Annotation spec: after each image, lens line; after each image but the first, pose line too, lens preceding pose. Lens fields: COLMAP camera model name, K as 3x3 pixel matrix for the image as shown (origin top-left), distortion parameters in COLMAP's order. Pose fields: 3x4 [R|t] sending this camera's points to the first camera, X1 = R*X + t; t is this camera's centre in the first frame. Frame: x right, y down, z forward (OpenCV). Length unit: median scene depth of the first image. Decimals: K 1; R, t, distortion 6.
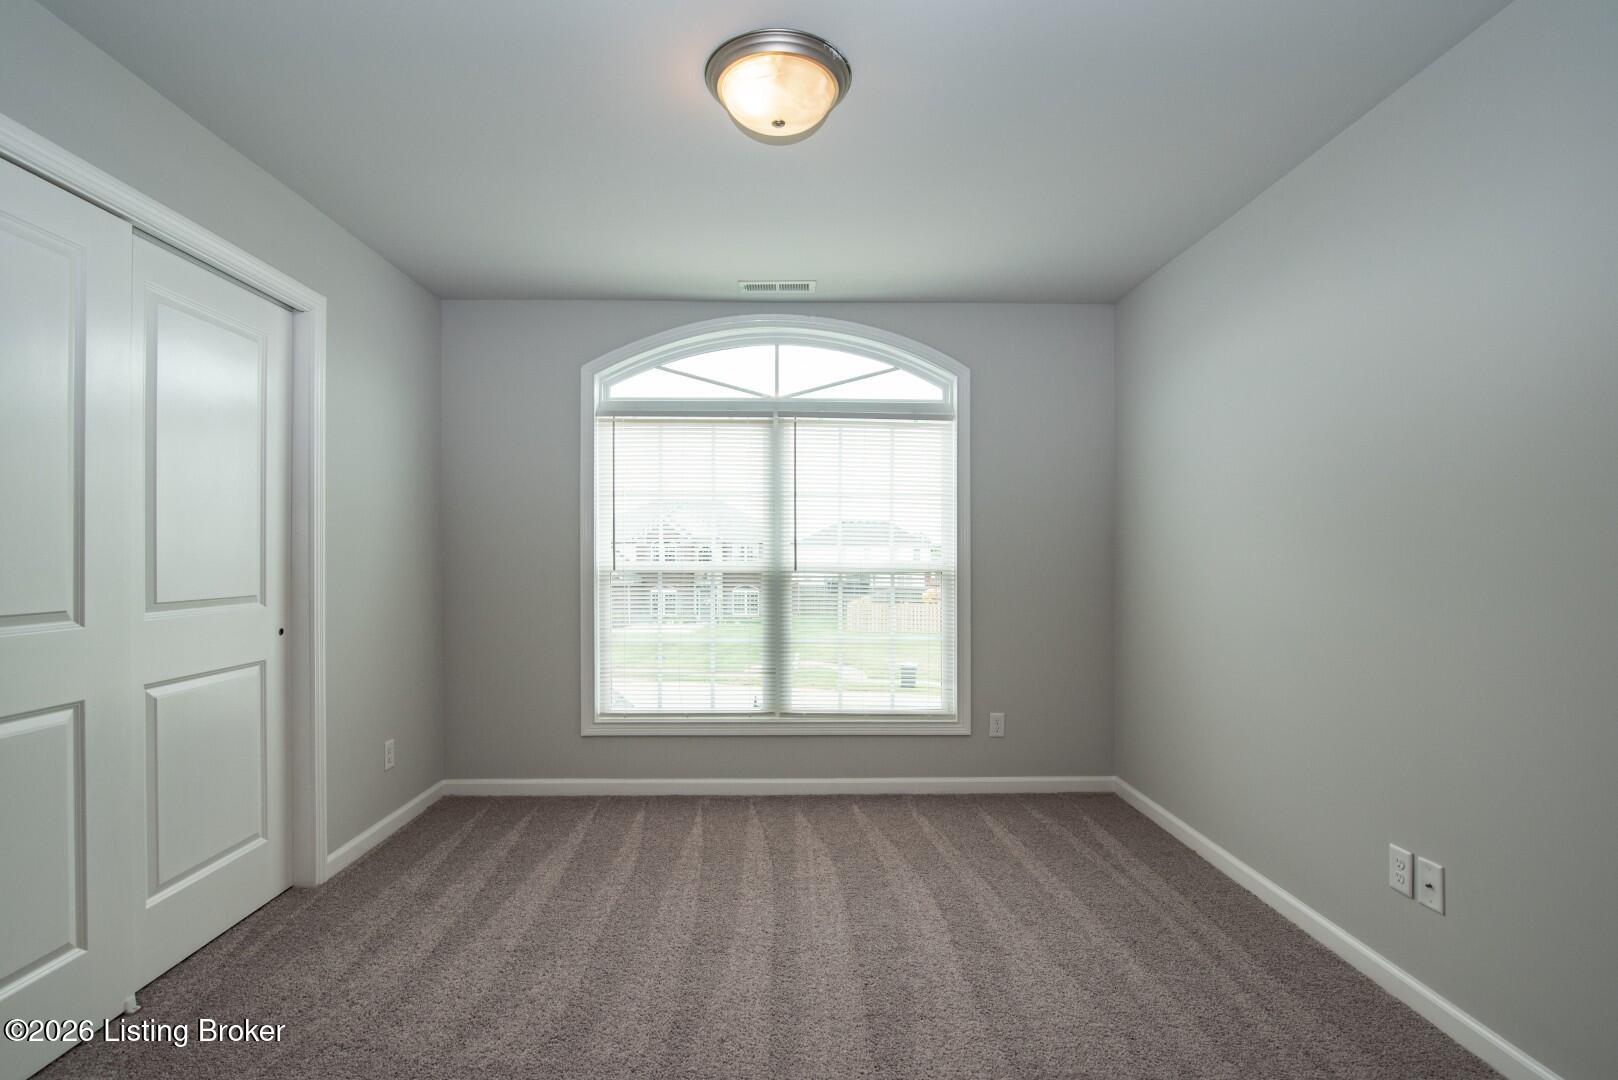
lens RADIAL K [[754.7, 0, 806.2], [0, 754.7, 558.8], [0, 0, 1]] dist [-0.015808, -0.000363]
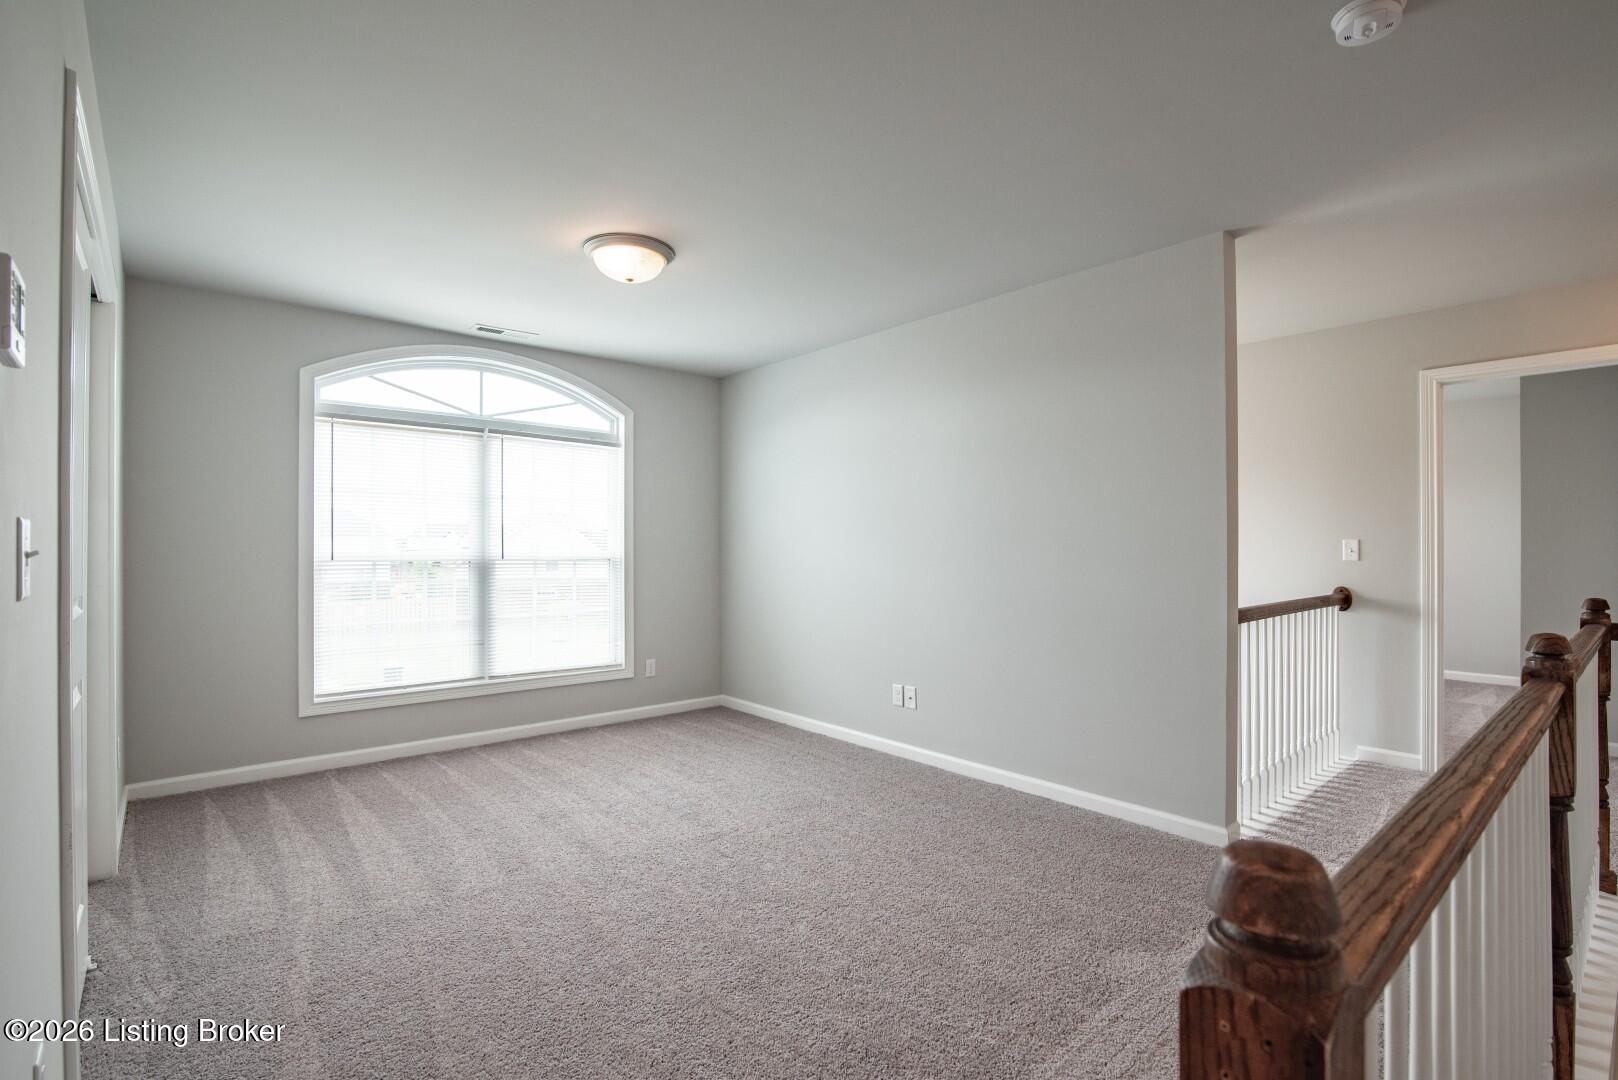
lens RADIAL K [[771.3, 0, 808.4], [0, 771.3, 547.0], [0, 0, 1]] dist [0.001384, 0.000204]
pose [[0.765789, 0.001237, 0.643091, -0.444986], [0.002313, 0.999986, -0.004677, 0.002997], [-0.643088, 0.005069, 0.765776, -0.285736]]
